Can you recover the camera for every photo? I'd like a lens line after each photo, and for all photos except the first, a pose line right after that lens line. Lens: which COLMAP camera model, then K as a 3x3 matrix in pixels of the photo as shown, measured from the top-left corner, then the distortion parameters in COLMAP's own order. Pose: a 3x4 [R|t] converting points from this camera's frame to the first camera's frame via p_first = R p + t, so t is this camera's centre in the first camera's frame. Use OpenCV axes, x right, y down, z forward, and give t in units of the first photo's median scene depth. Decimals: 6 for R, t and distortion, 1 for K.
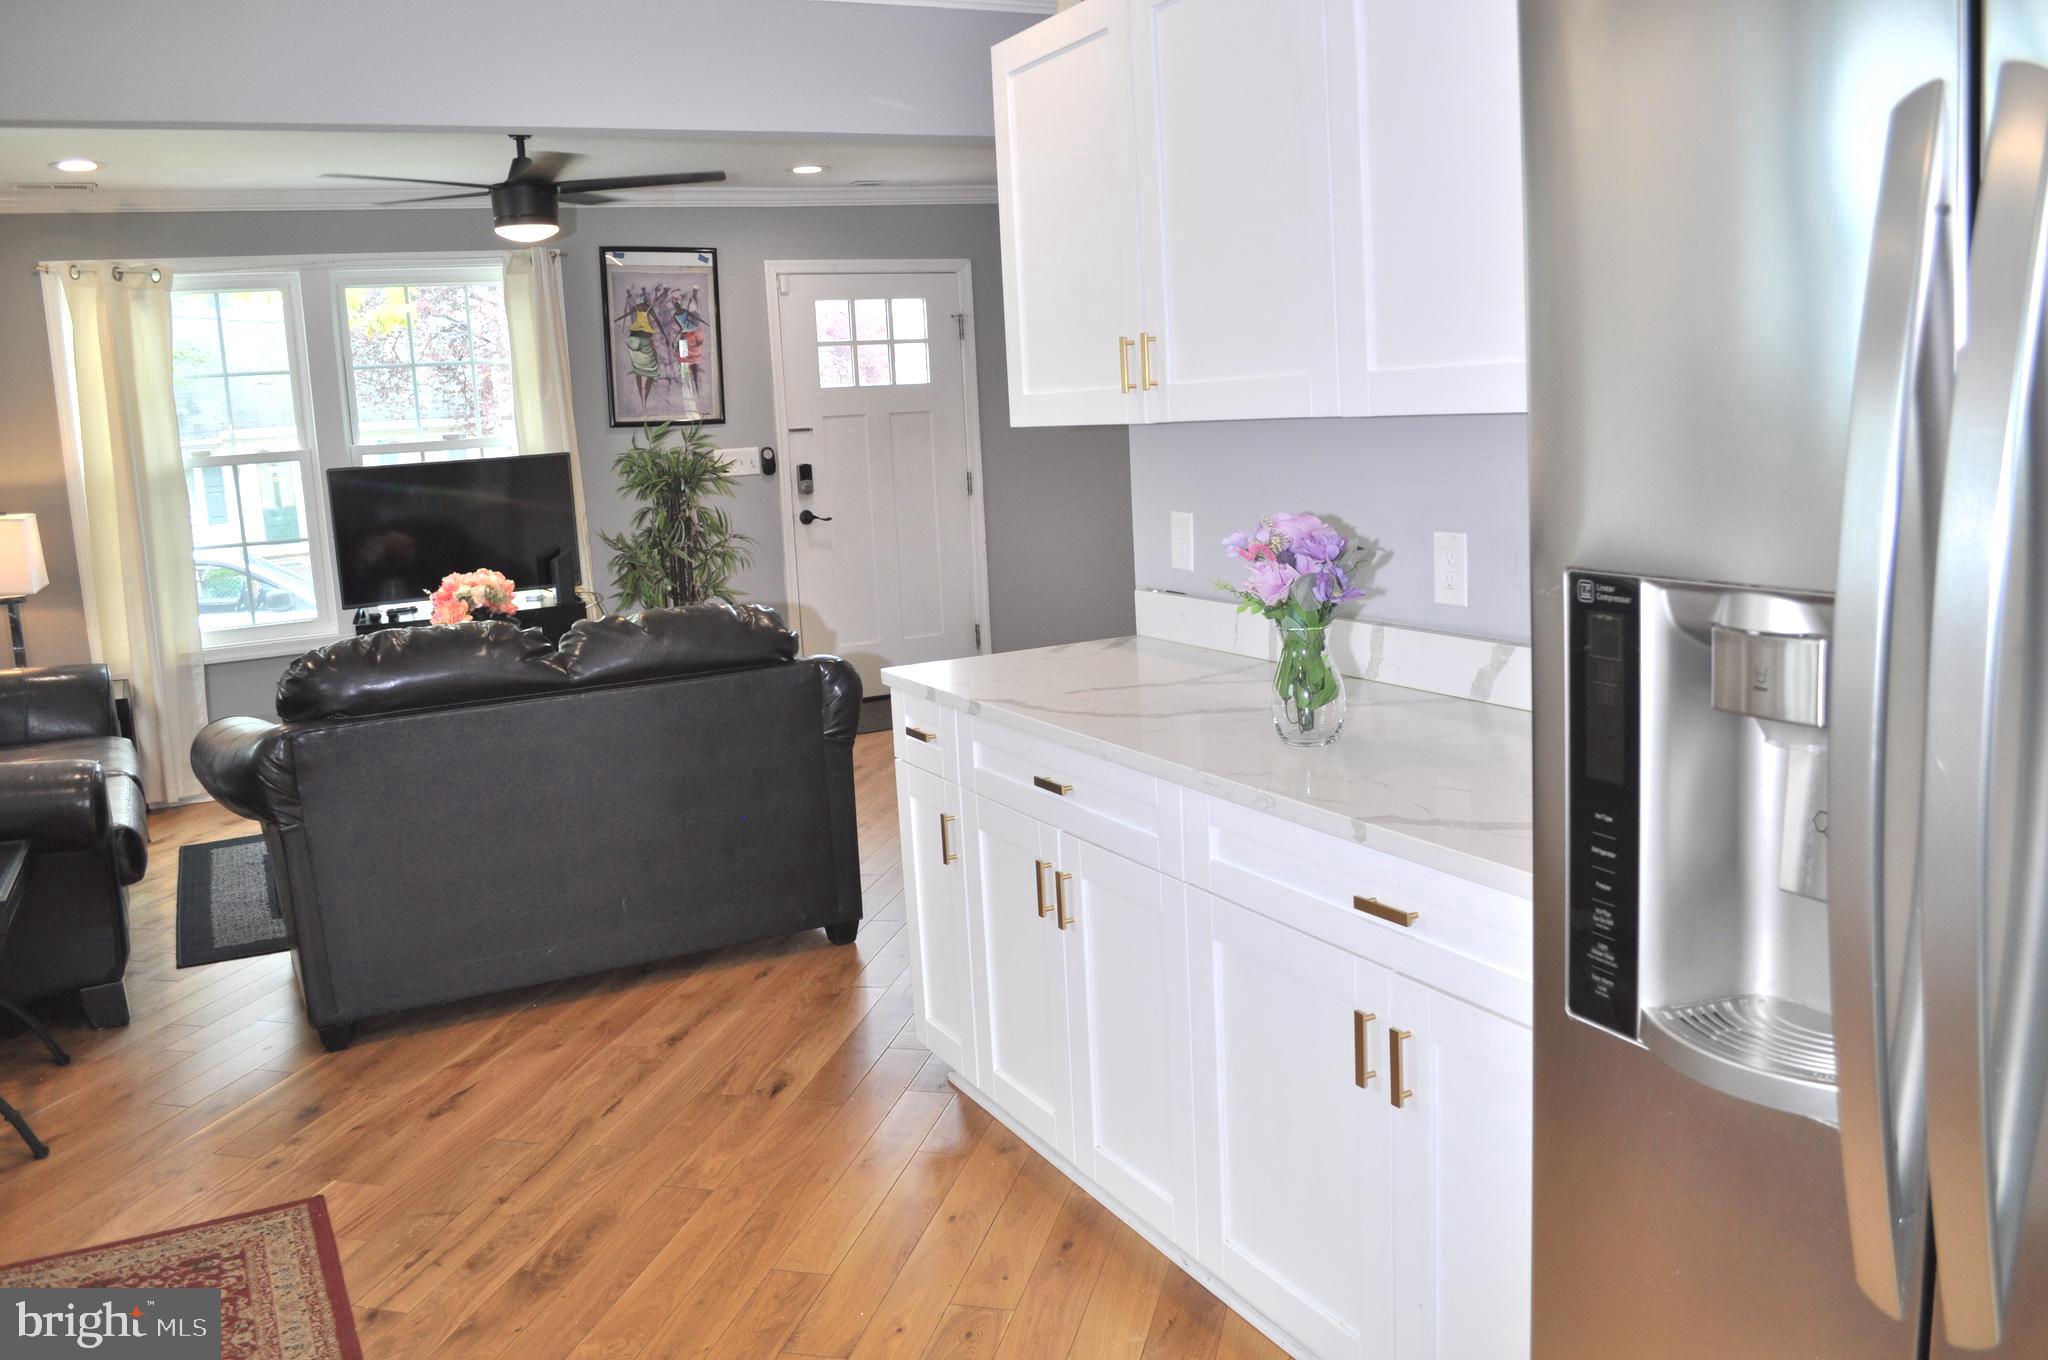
lens RADIAL K [[1607.7, 0, 1020.5], [0, 1607.7, 676.1], [0, 0, 1]] dist [-0.083677, 0.010307]
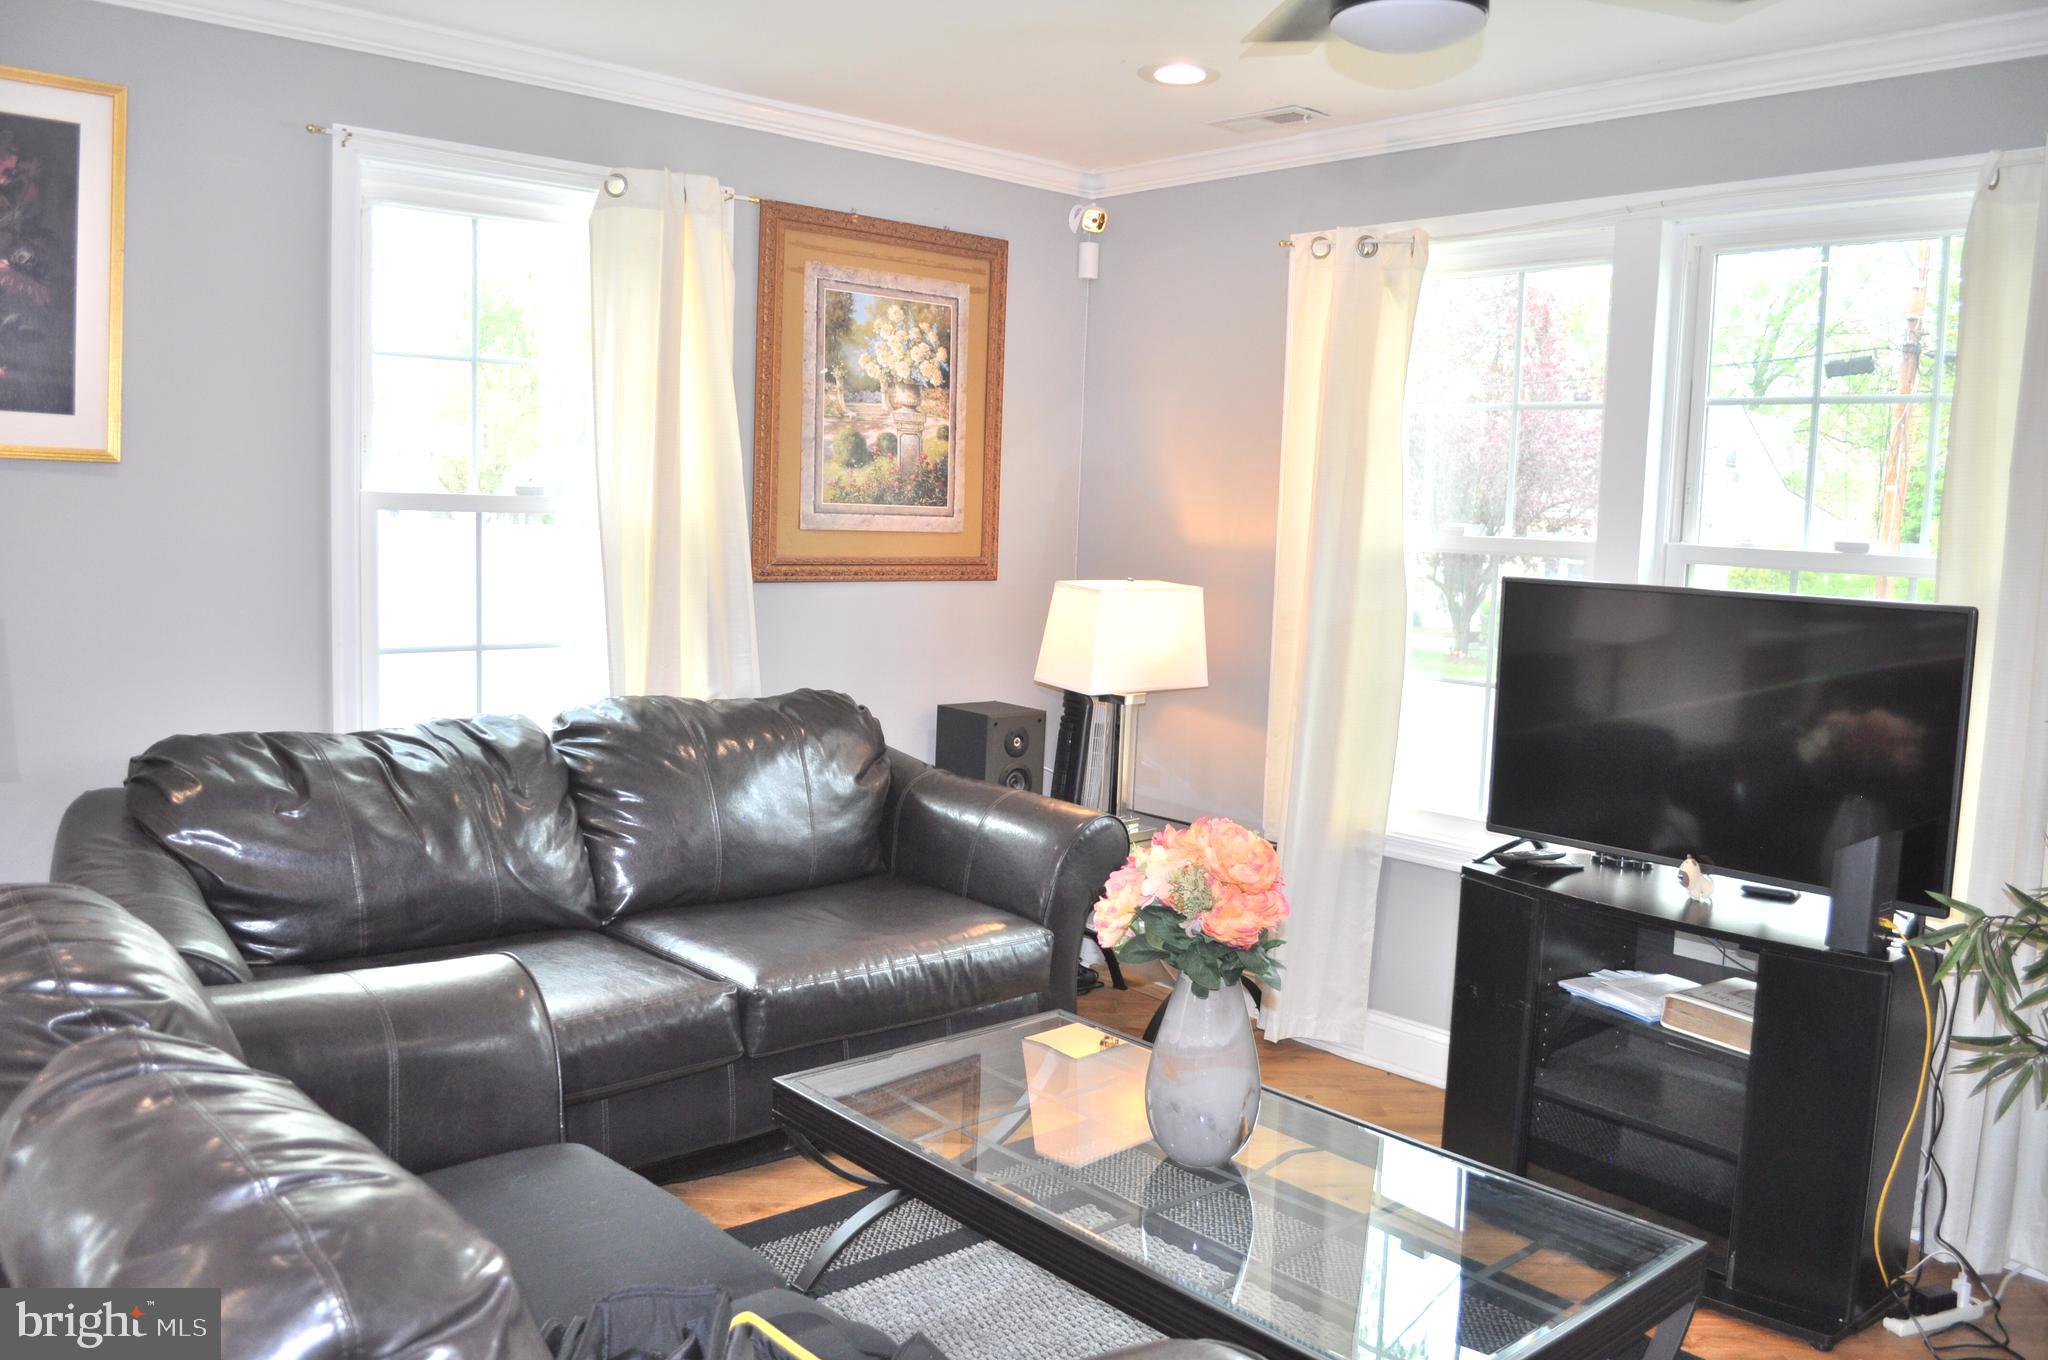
lens RADIAL K [[1607.7, 0, 1021.6], [0, 1607.7, 690.5], [0, 0, 1]] dist [-0.083677, 0.010307]
pose [[0.233687, 0.170053, -0.957326, 0.080215], [-0.209256, 0.970311, 0.121279, -0.171986], [0.949527, 0.171985, 0.262334, 0.965785]]
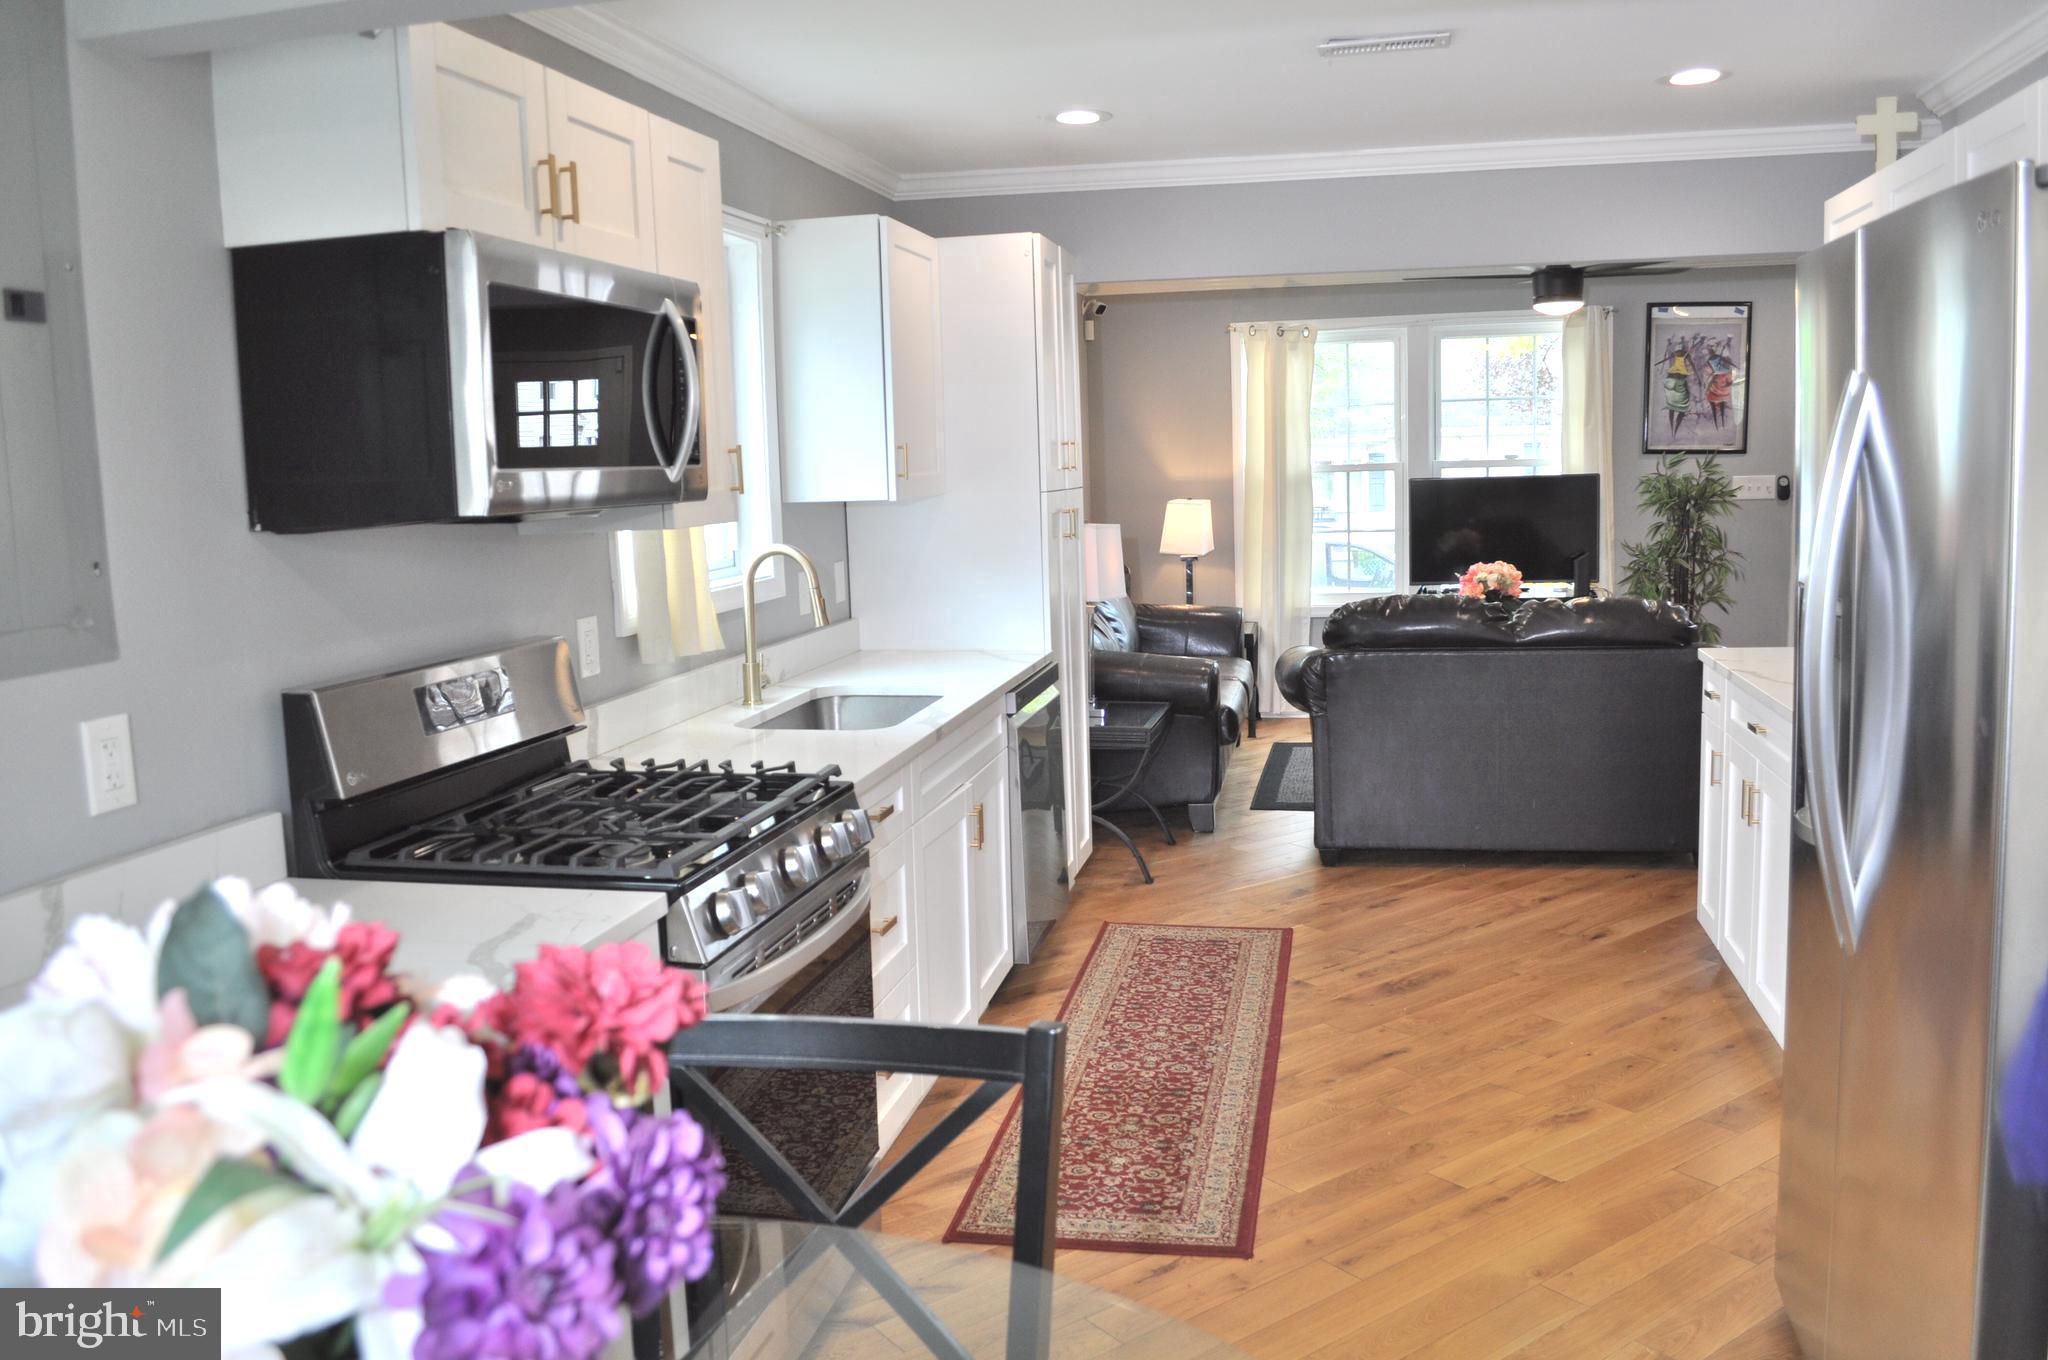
lens RADIAL K [[1607.7, 0, 1028.0], [0, 1607.7, 682.1], [0, 0, 1]] dist [-0.083677, 0.010307]
pose [[0.768128, 0.113370, -0.630180, 0.246761], [-0.111118, 0.992869, 0.043176, 0.022154], [0.630581, 0.036859, 0.775247, -0.323436]]
